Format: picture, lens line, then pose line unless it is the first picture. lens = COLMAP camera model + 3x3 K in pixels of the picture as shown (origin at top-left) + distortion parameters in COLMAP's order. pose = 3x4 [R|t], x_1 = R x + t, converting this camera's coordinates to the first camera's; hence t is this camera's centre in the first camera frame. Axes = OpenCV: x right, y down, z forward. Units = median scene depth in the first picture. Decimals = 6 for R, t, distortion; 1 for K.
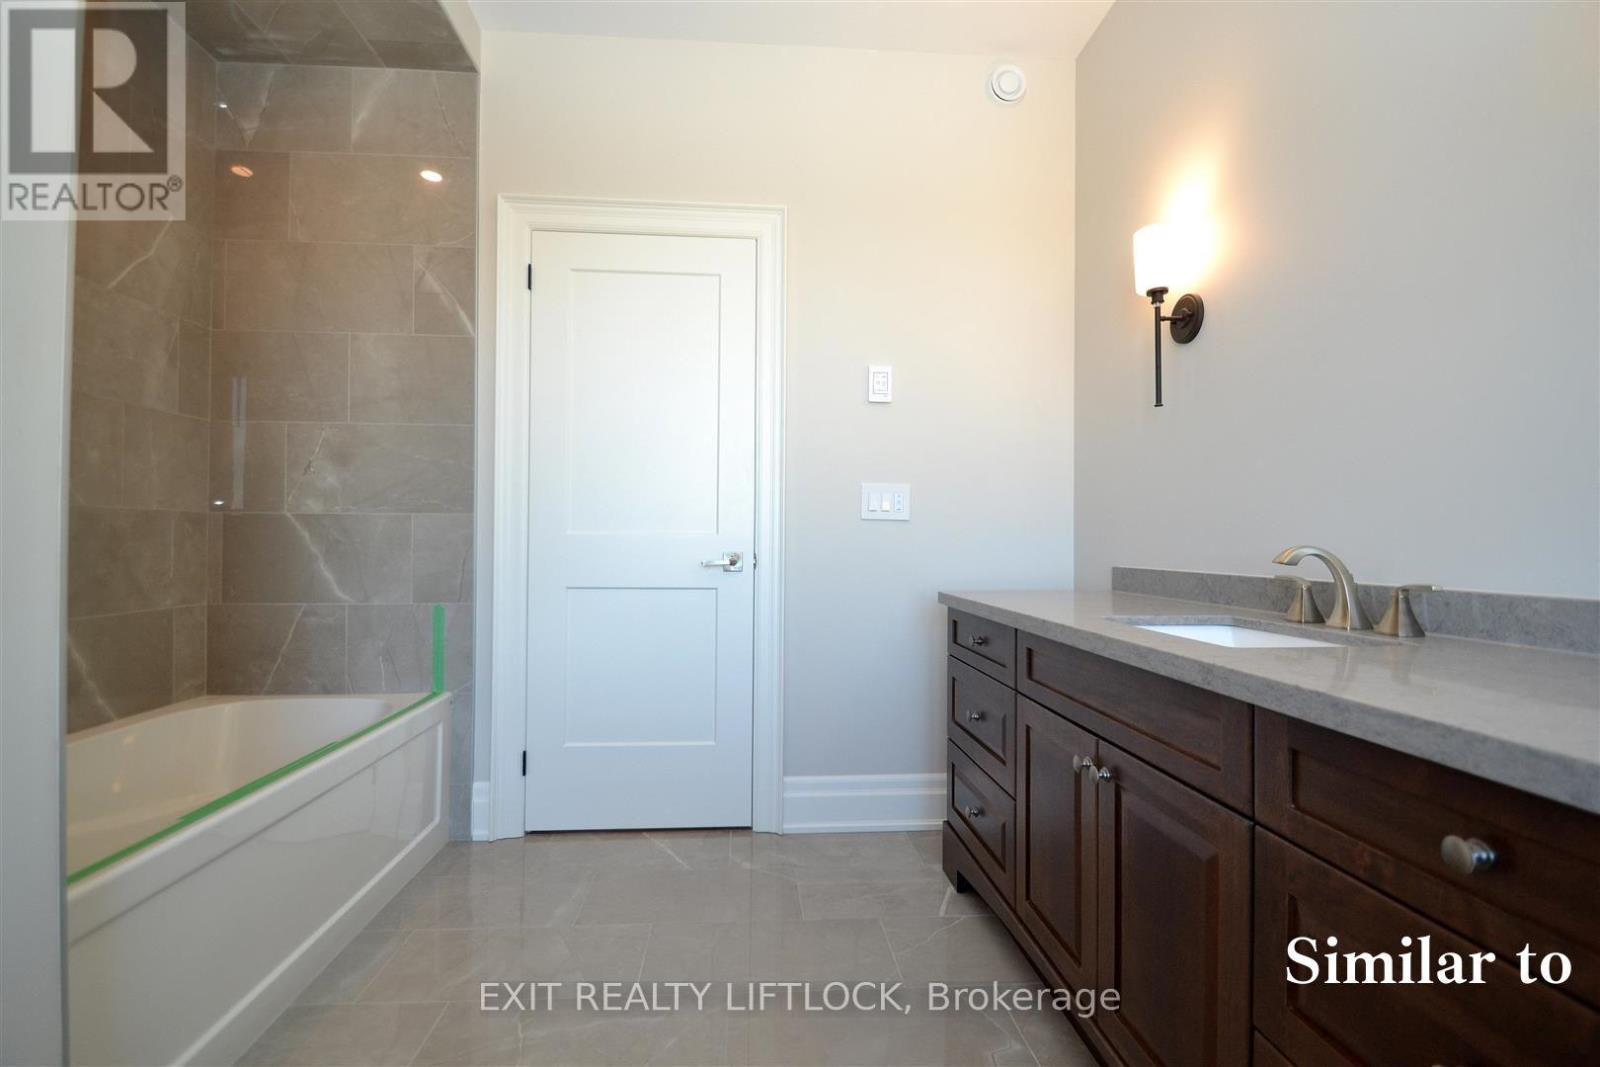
lens RADIAL K [[750.8, 0, 800.0], [0, 750.8, 533.5], [0, 0, 1]] dist [-0.015947, 0.000064]
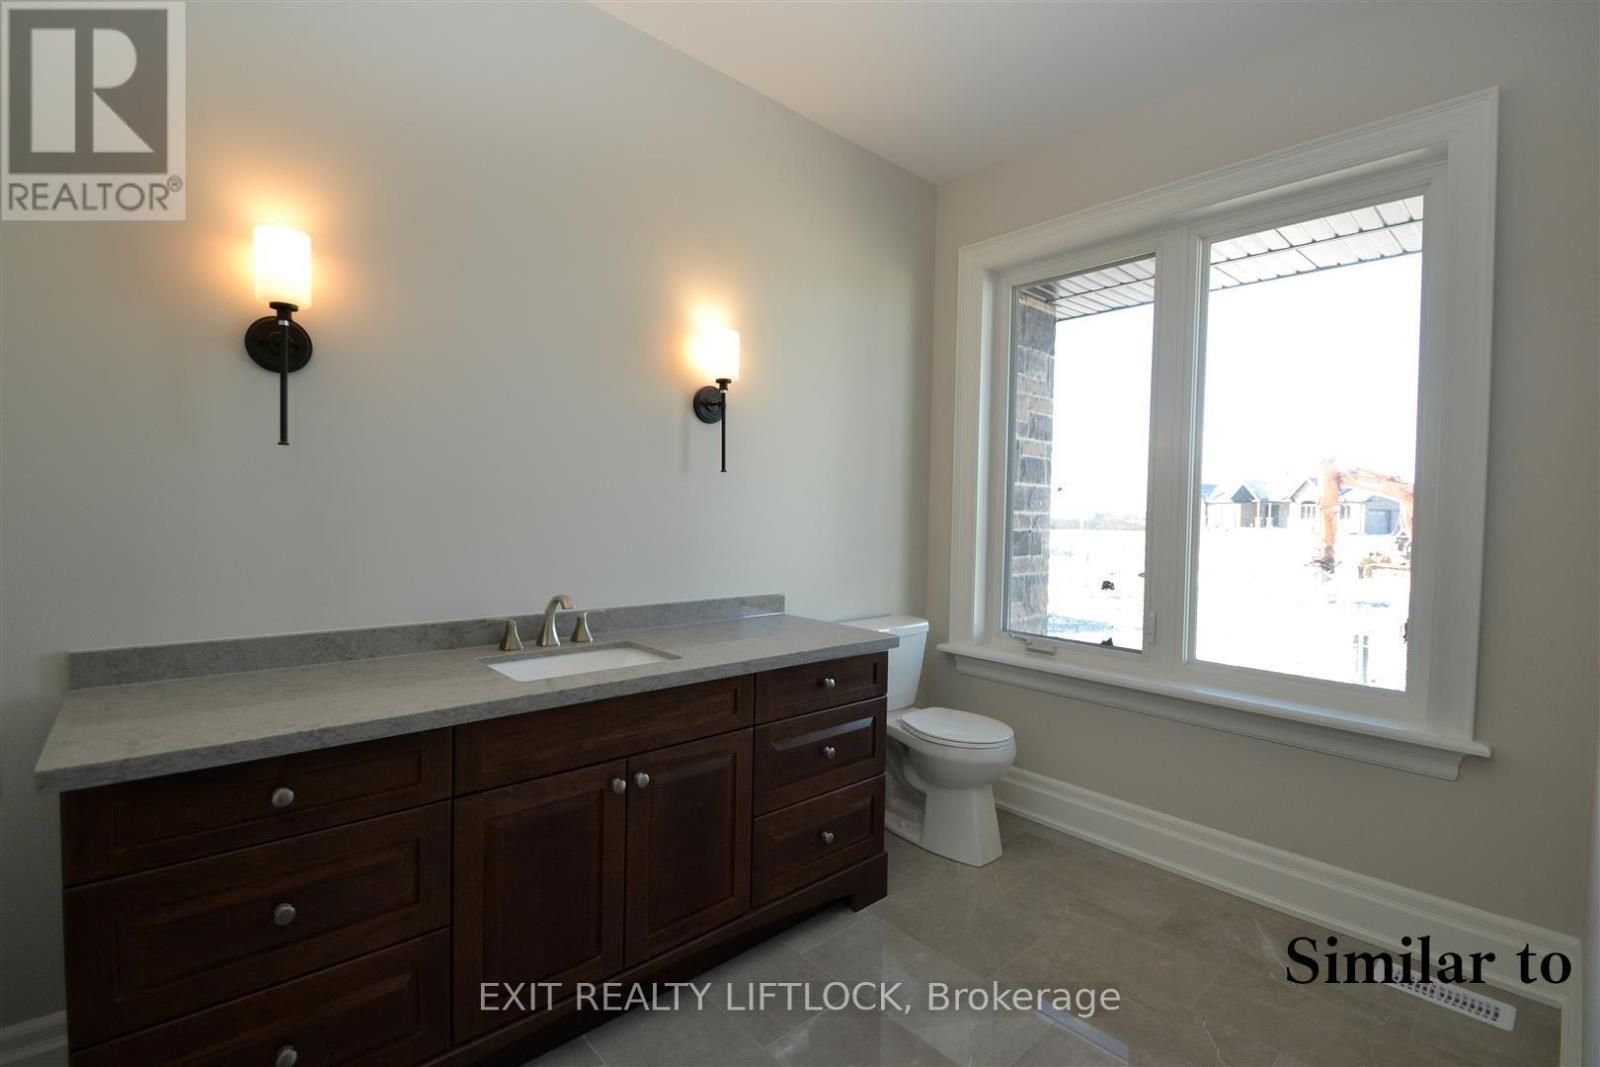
lens RADIAL K [[750.8, 0, 800.0], [0, 750.8, 533.5], [0, 0, 1]] dist [-0.015947, 0.000064]
pose [[-0.625753, -0.043348, 0.778816, -0.634388], [-0.030463, 0.999051, 0.031130, -0.134545], [-0.779426, -0.004245, -0.626480, 1.264218]]
